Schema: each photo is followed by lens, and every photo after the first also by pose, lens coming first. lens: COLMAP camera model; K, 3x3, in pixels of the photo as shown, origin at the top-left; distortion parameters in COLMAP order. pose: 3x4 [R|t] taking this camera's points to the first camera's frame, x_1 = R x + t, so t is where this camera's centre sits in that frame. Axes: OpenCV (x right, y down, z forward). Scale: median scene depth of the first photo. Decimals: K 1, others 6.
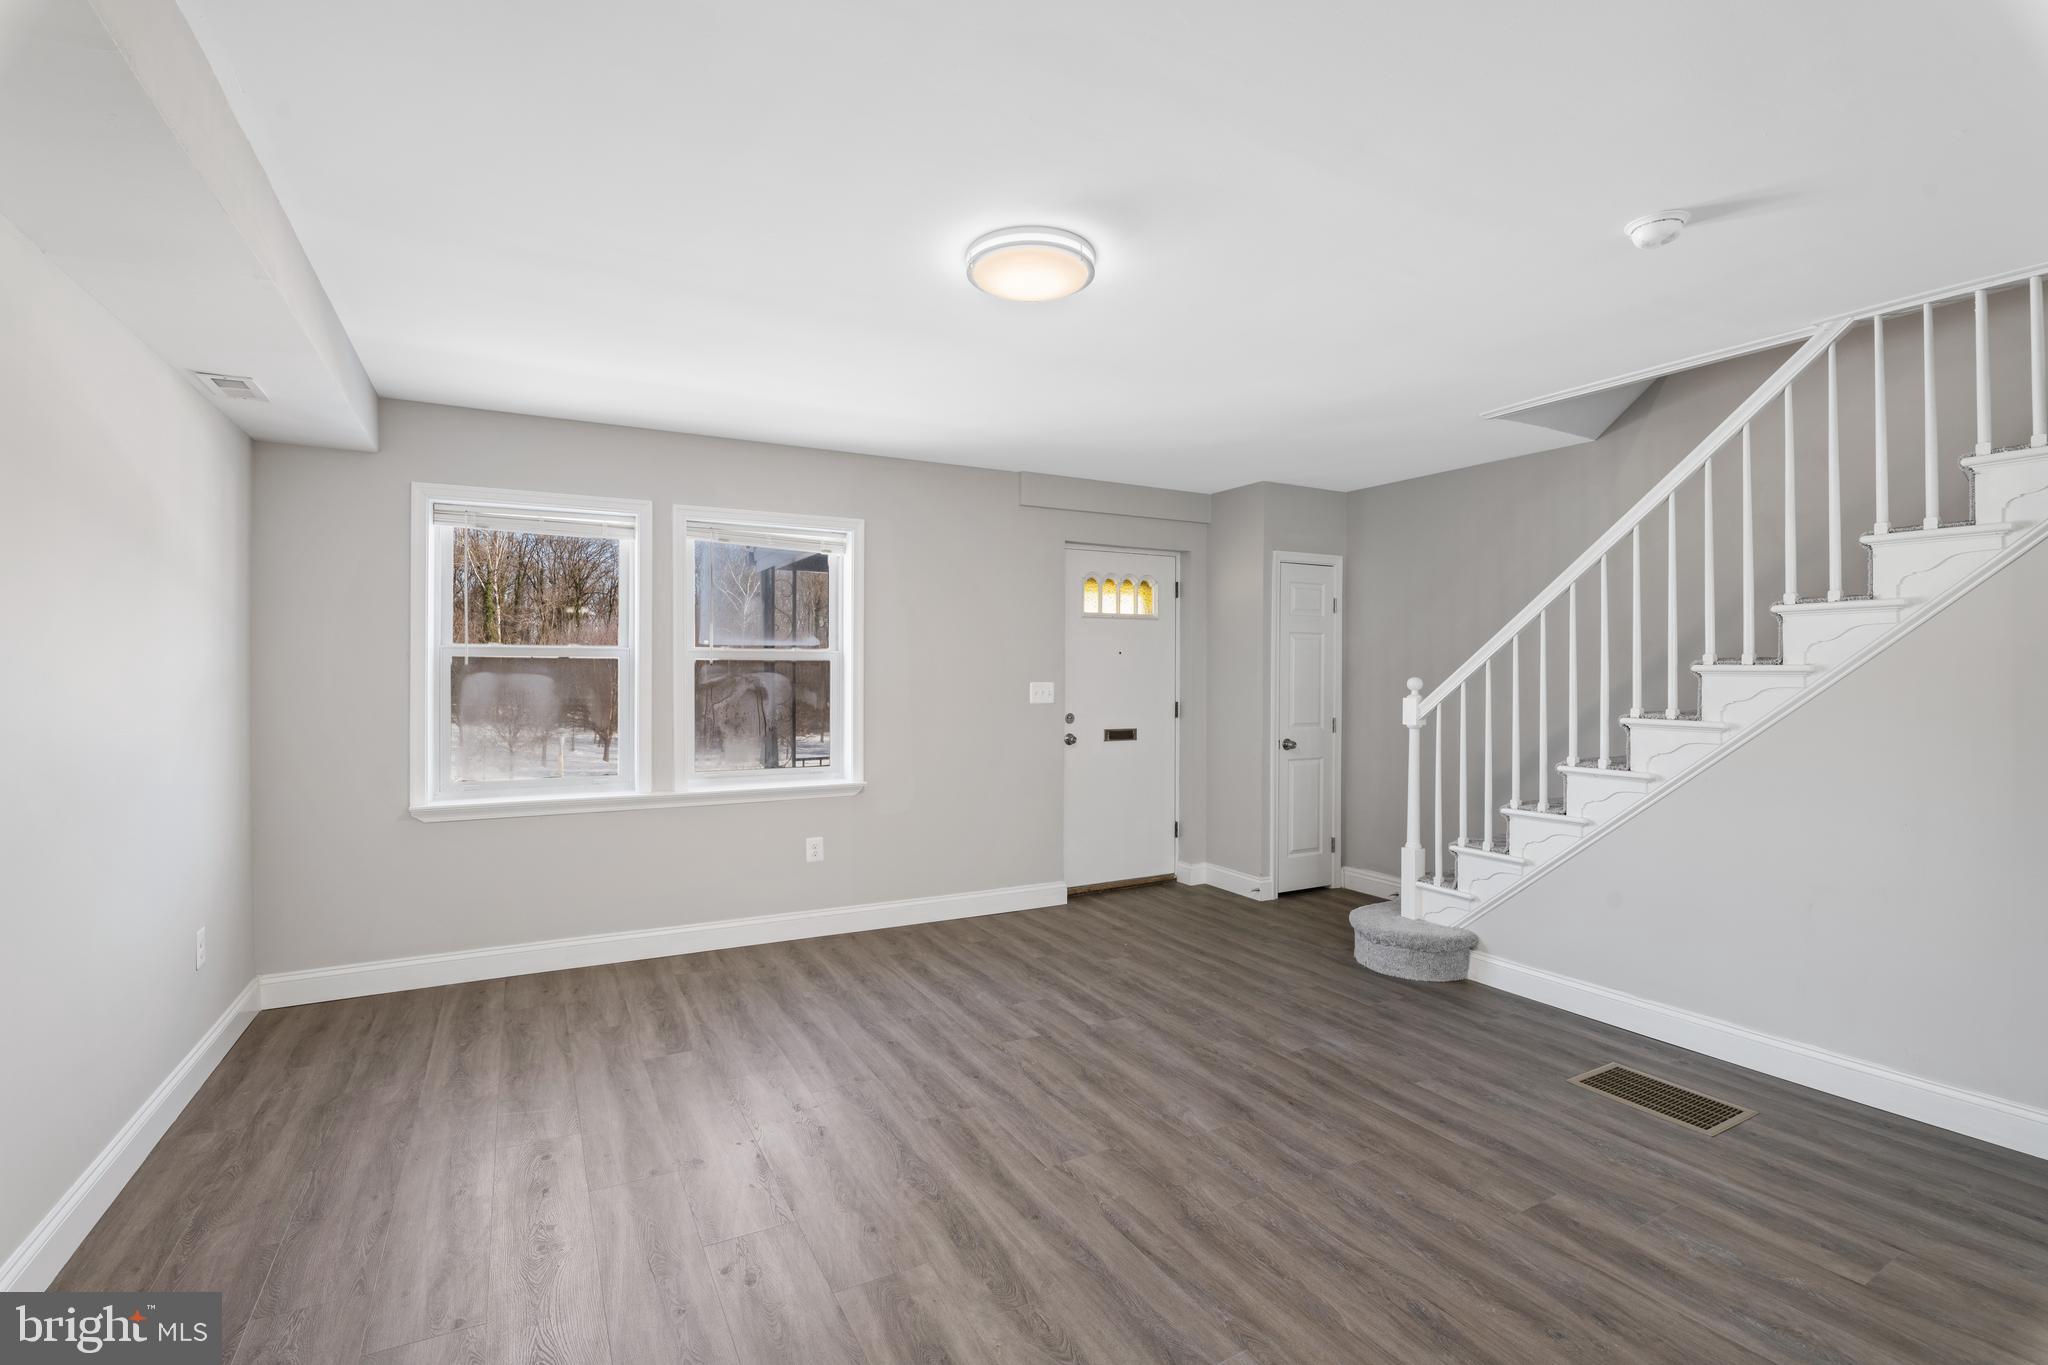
lens RADIAL K [[912.9, 0, 1026.6], [0, 912.9, 671.2], [0, 0, 1]] dist [-0.009369, -0.010870]
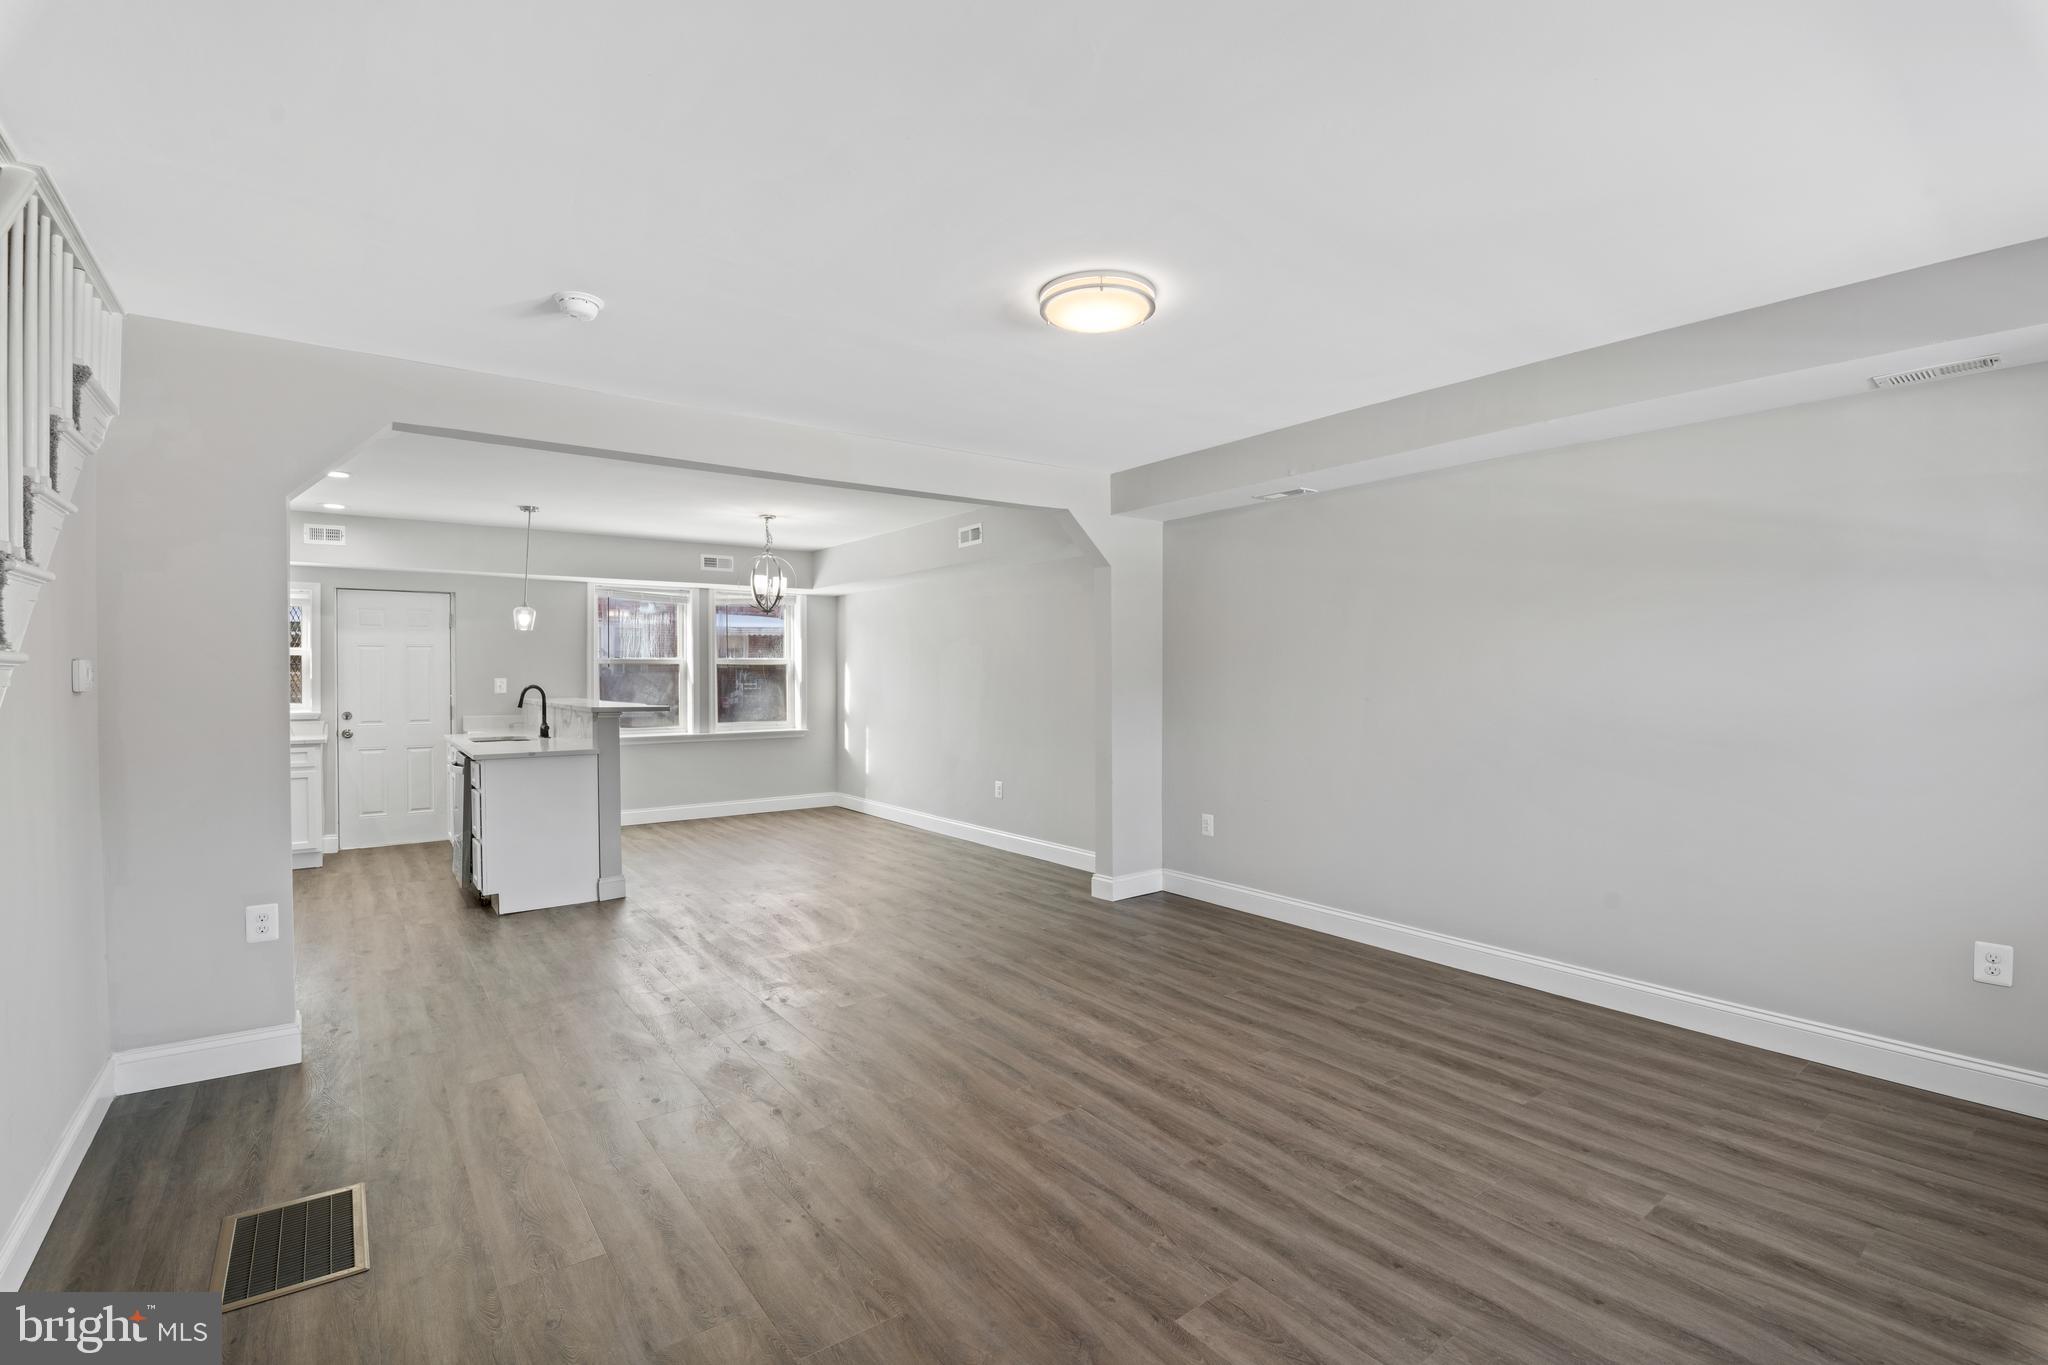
lens RADIAL K [[917.2, 0, 1024.0], [0, 917.2, 682.5], [0, 0, 1]] dist [-0.012055, -0.011333]
pose [[-0.989625, -0.001067, -0.143668, 0.156845], [-0.001760, 0.999987, 0.004693, 0.008622], [0.143661, 0.004897, -0.989615, 1.297272]]
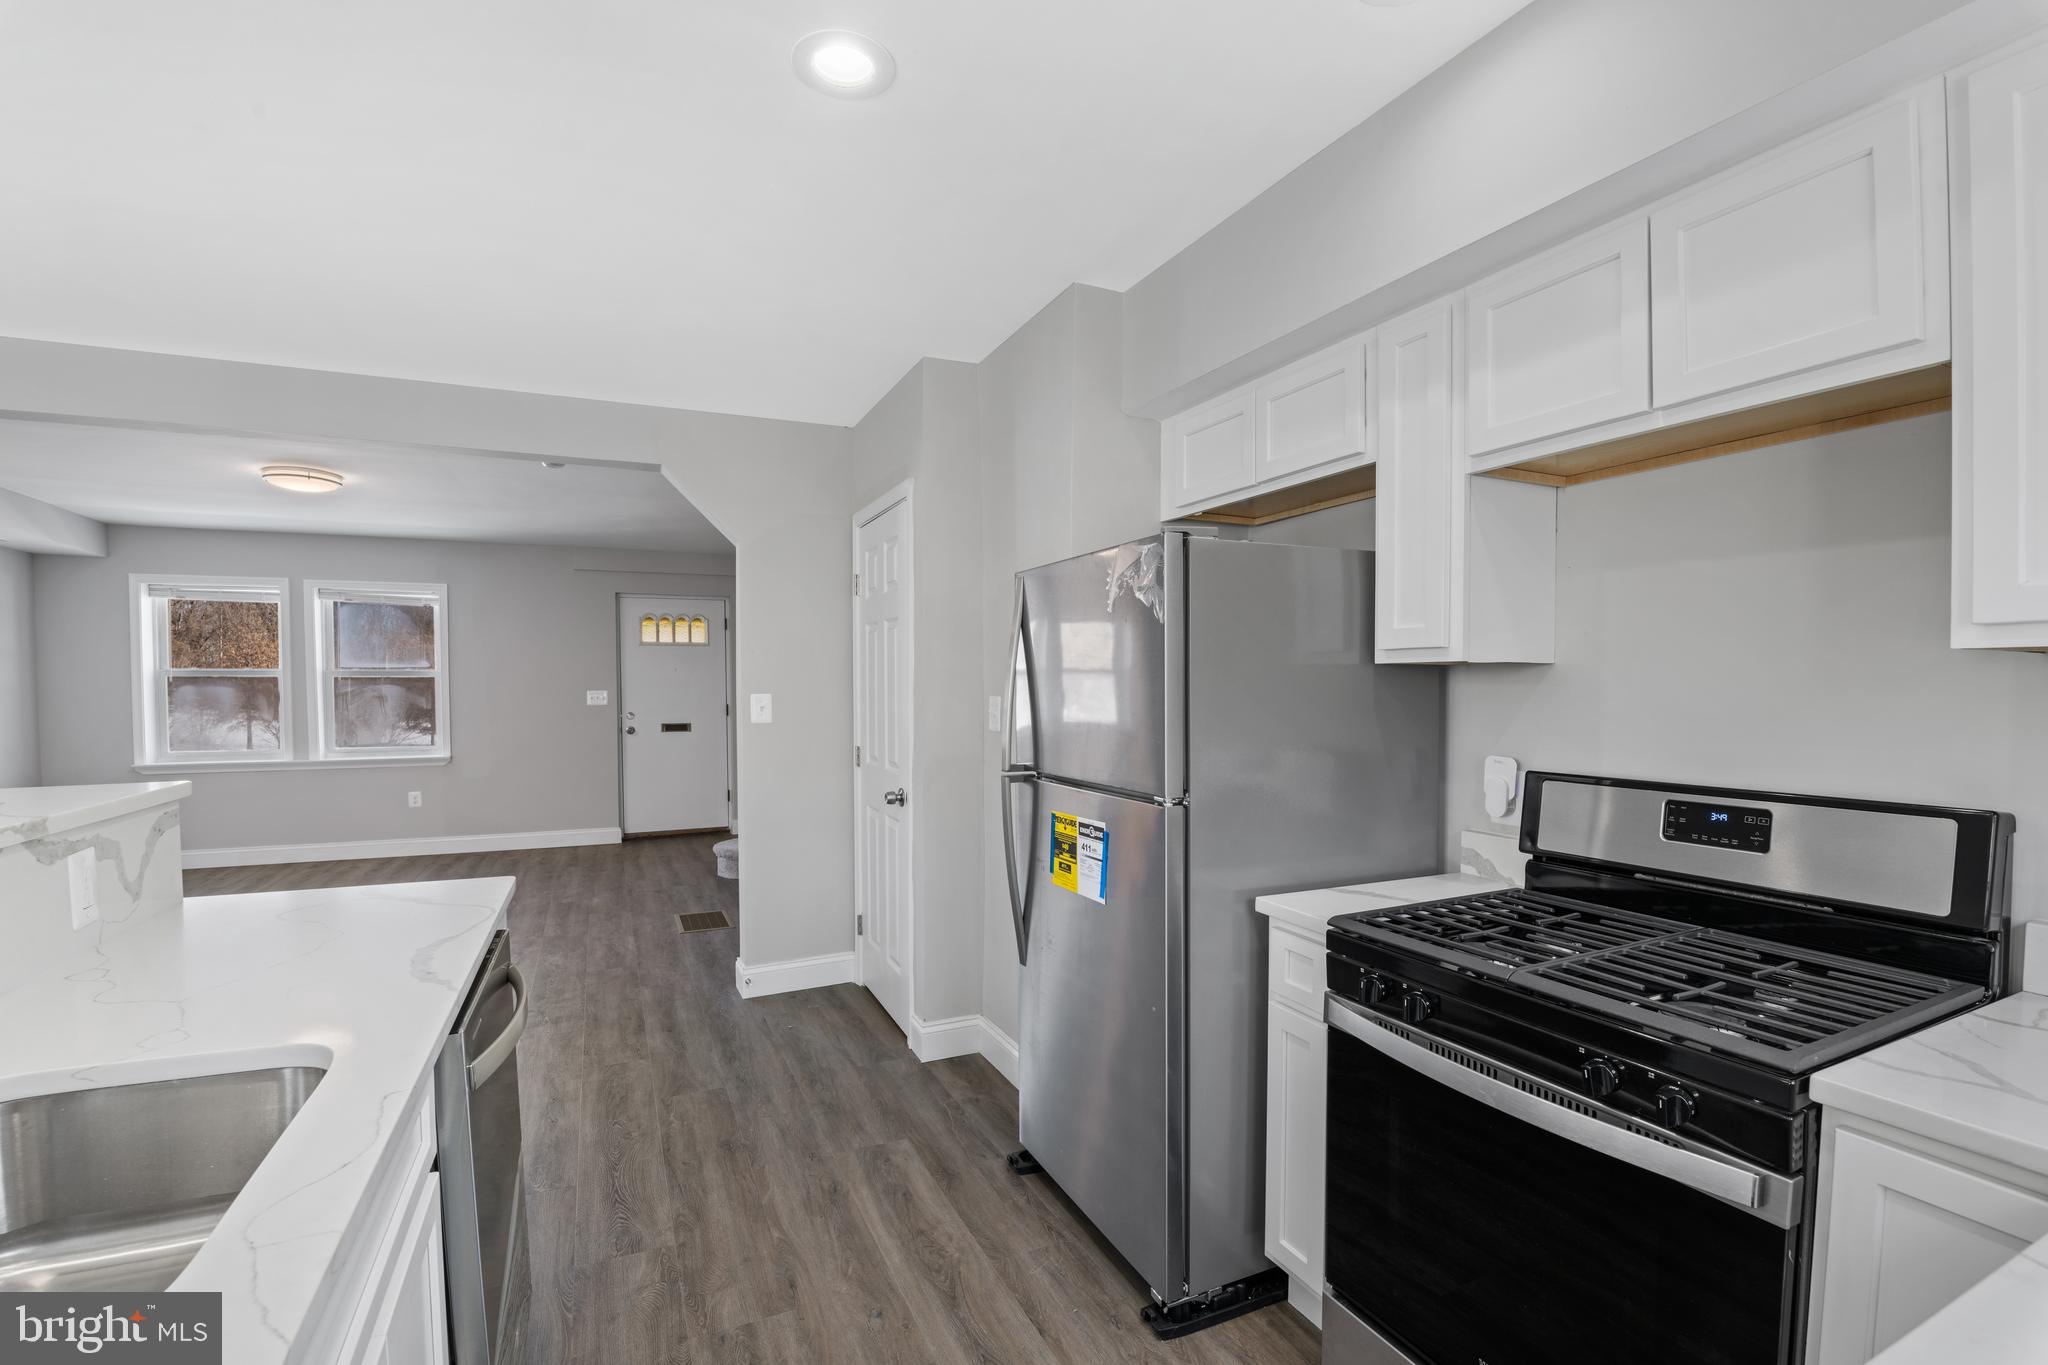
lens RADIAL K [[917.1, 0, 1019.7], [0, 917.1, 710.5], [0, 0, 1]] dist [-0.001655, -0.011800]
pose [[0.996874, -0.002346, -0.078971, 1.052939], [0.004742, 0.999534, 0.030167, 0.003739], [0.078864, -0.030447, 0.996420, -0.529930]]
